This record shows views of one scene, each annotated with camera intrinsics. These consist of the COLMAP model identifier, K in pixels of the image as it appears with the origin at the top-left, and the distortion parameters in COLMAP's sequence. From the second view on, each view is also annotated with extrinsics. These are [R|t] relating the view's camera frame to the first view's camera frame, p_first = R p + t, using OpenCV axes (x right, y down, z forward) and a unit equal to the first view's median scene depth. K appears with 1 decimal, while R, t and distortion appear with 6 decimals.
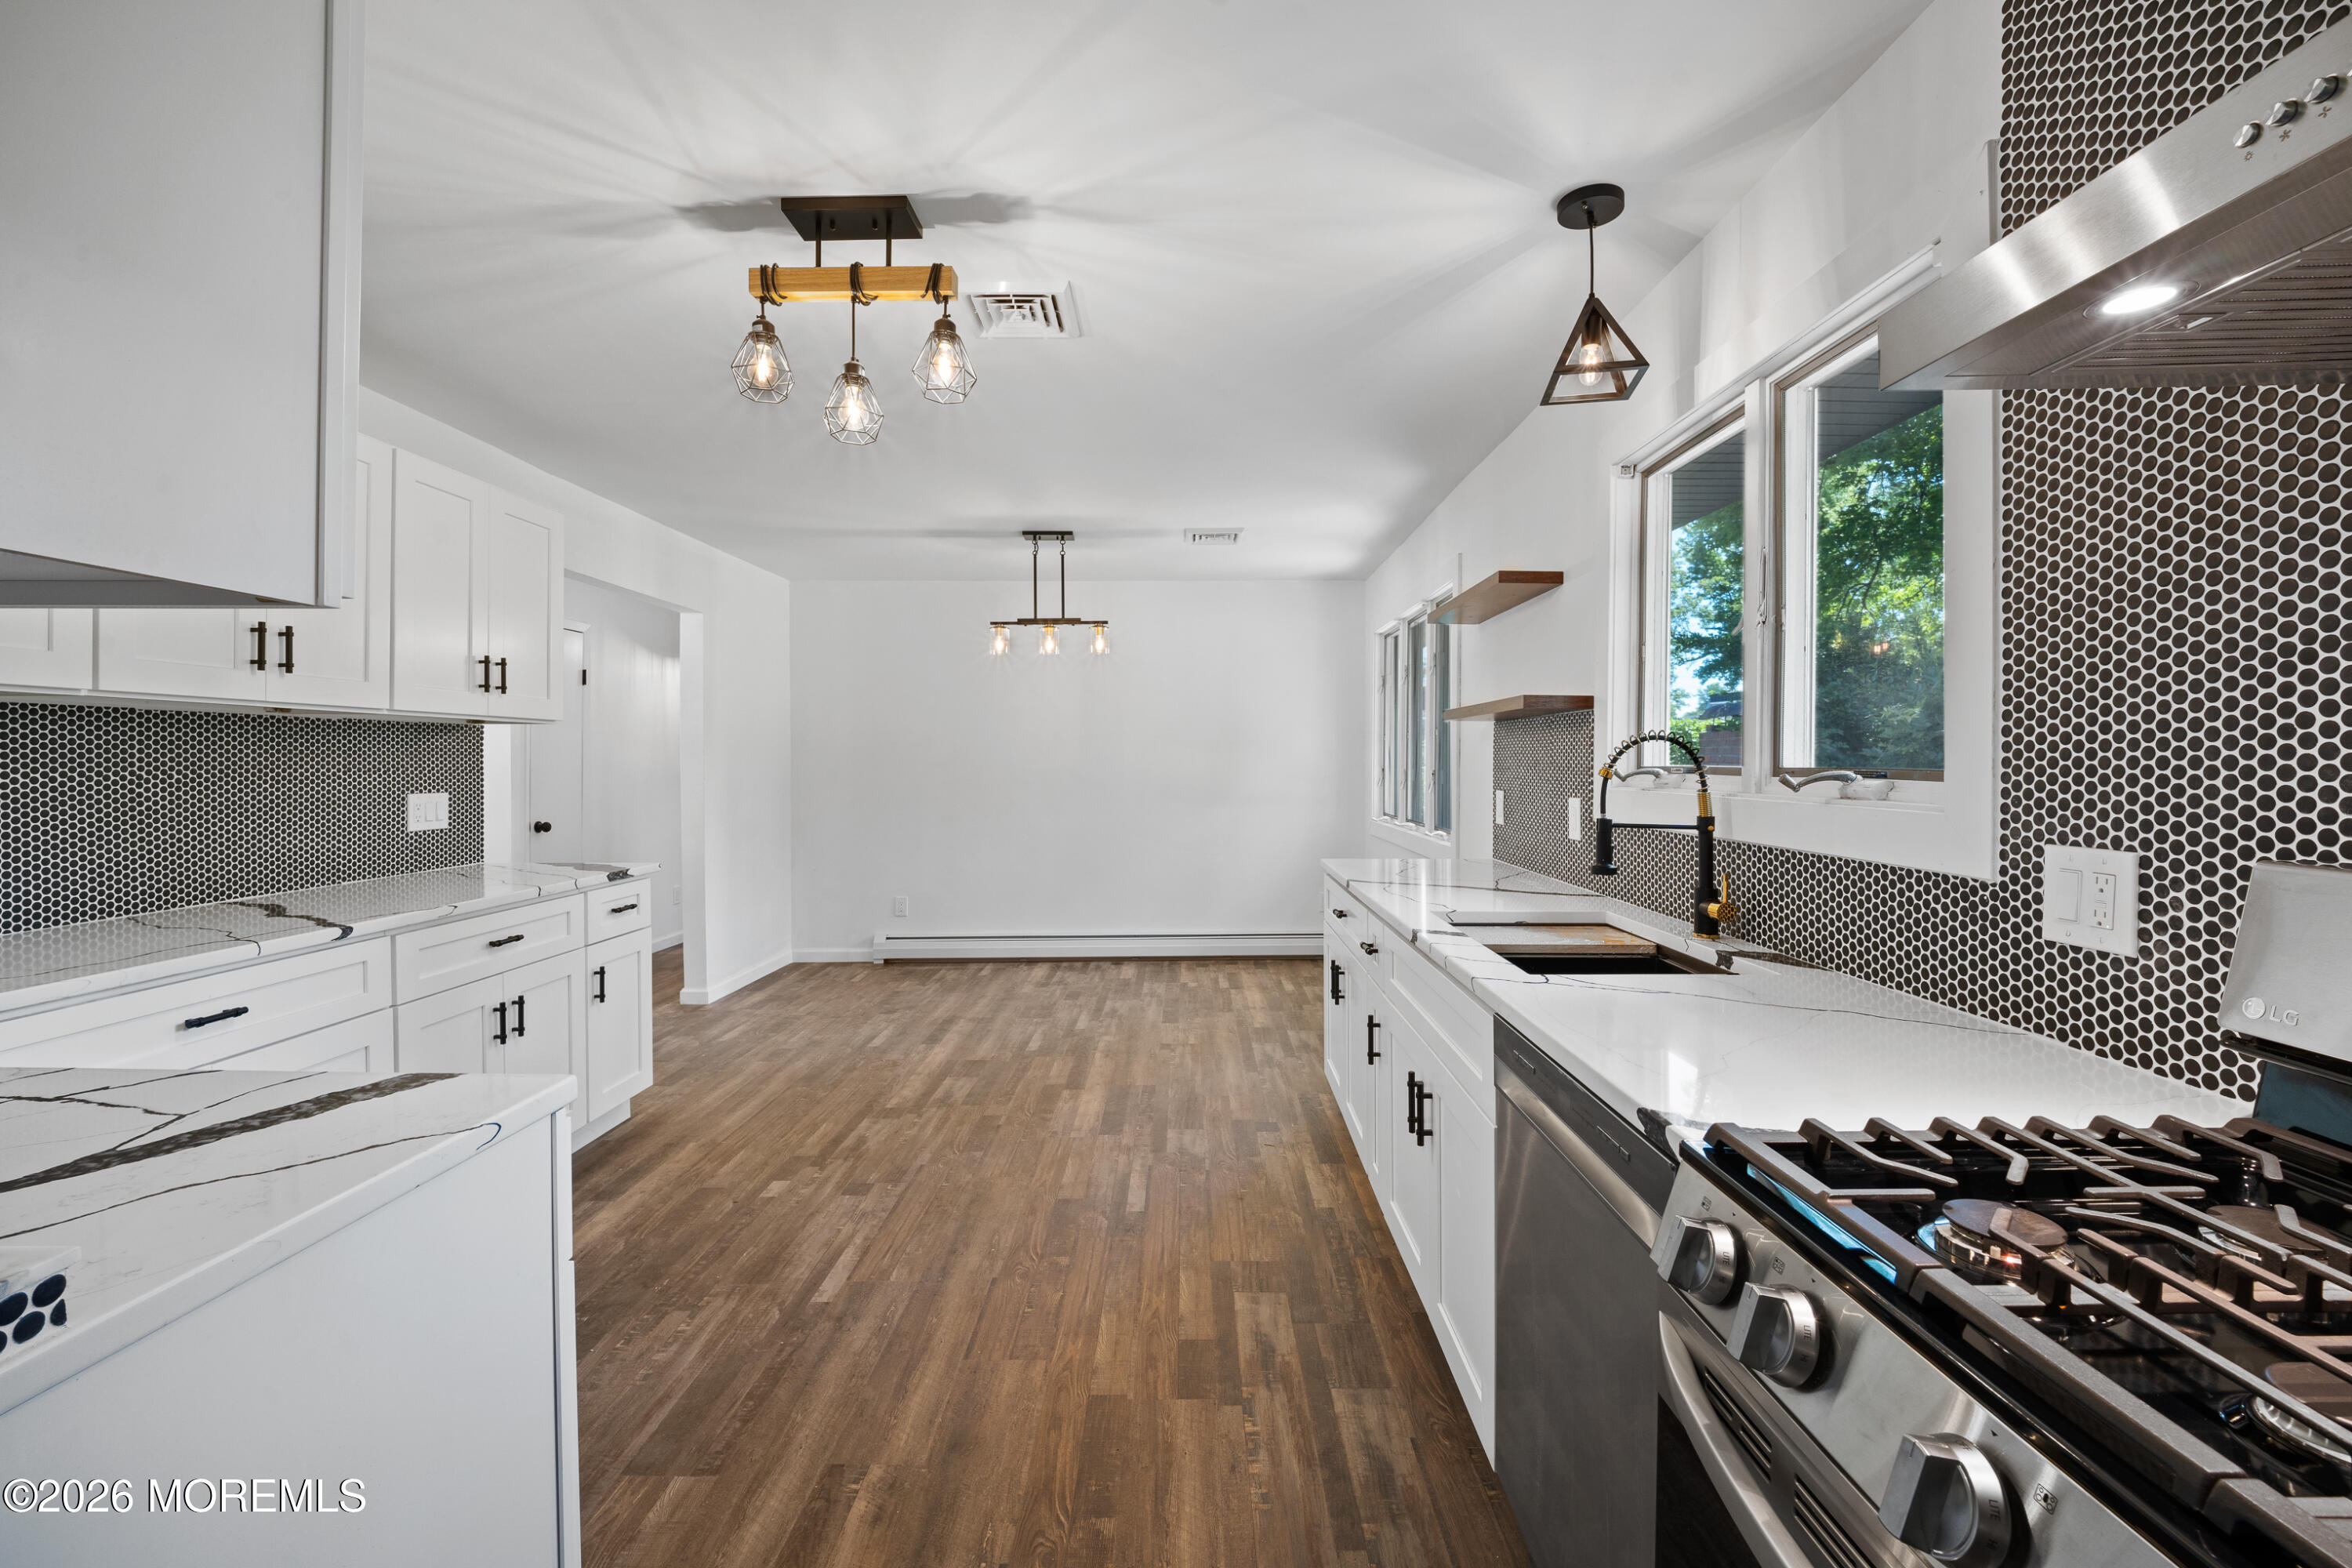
lens RADIAL K [[974.5, 0, 1180.3], [0, 974.5, 766.9], [0, 0, 1]] dist [0.003034, 0.000080]
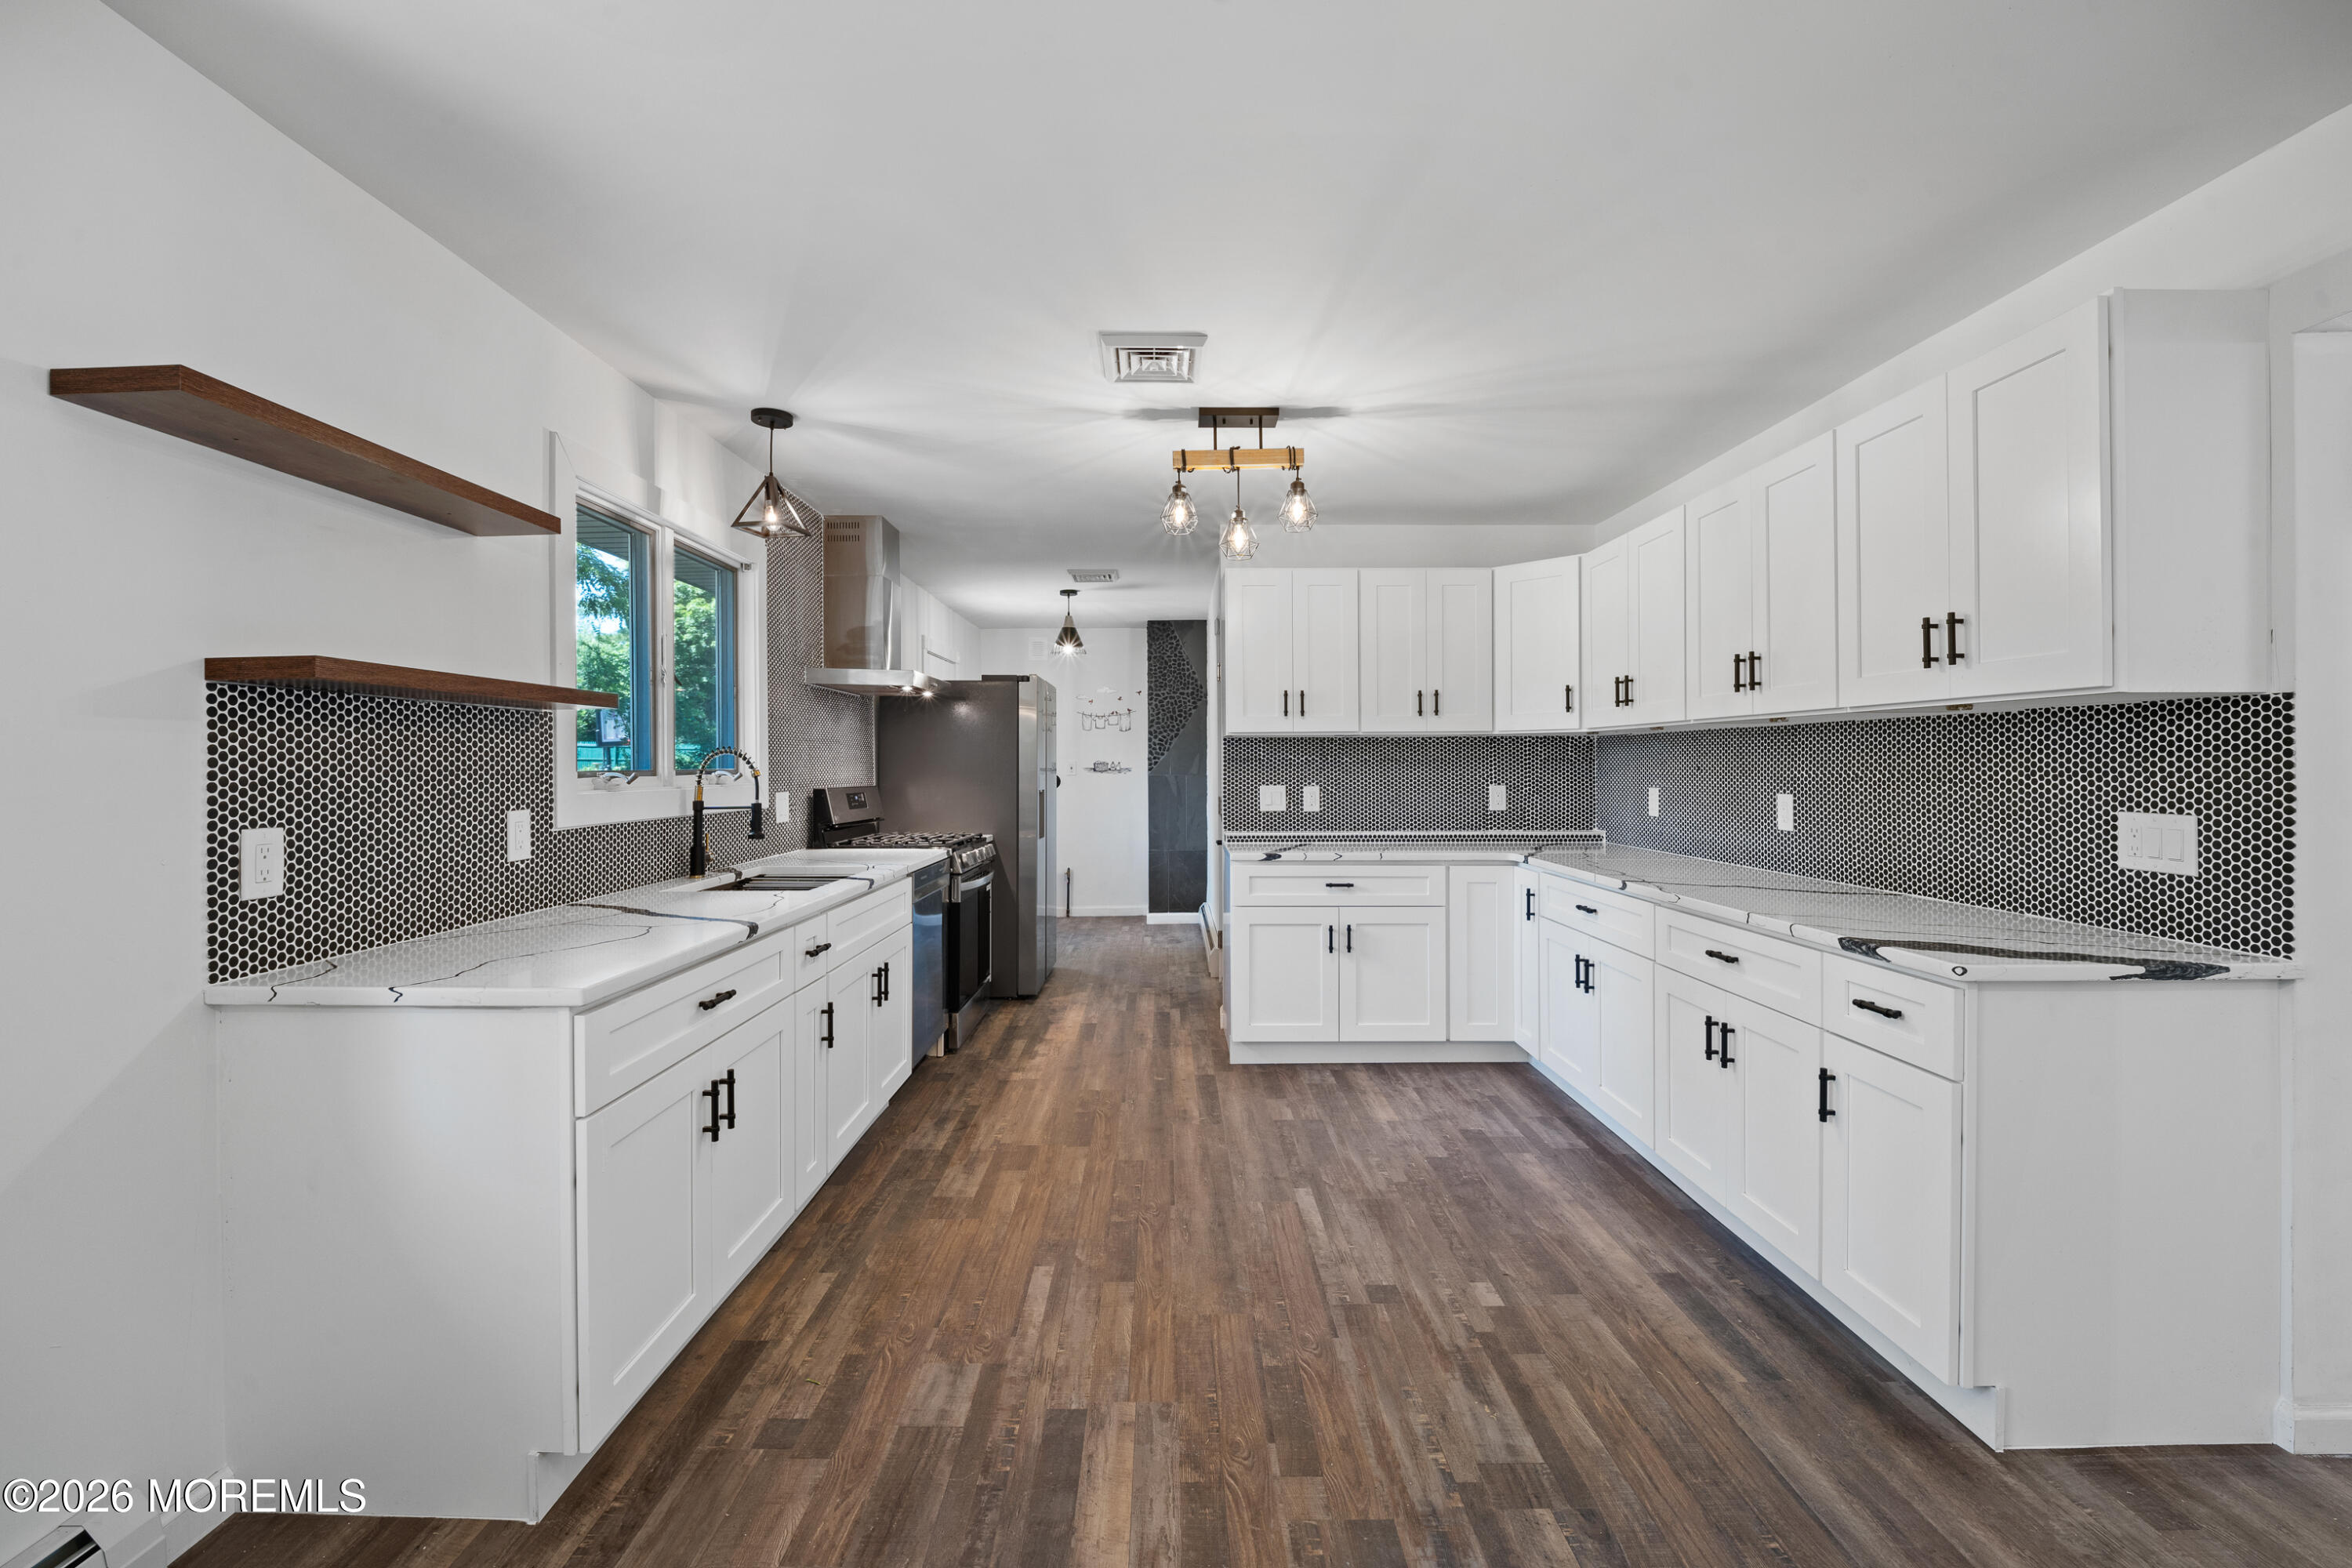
lens RADIAL K [[974.5, 0, 1169.0], [0, 974.5, 767.1], [0, 0, 1]] dist [0.003034, 0.000080]
pose [[-0.999960, 0.003444, -0.008204, -0.157569], [0.003369, 0.999952, 0.009152, -0.012150], [0.008235, 0.009124, -0.999924, 1.923439]]
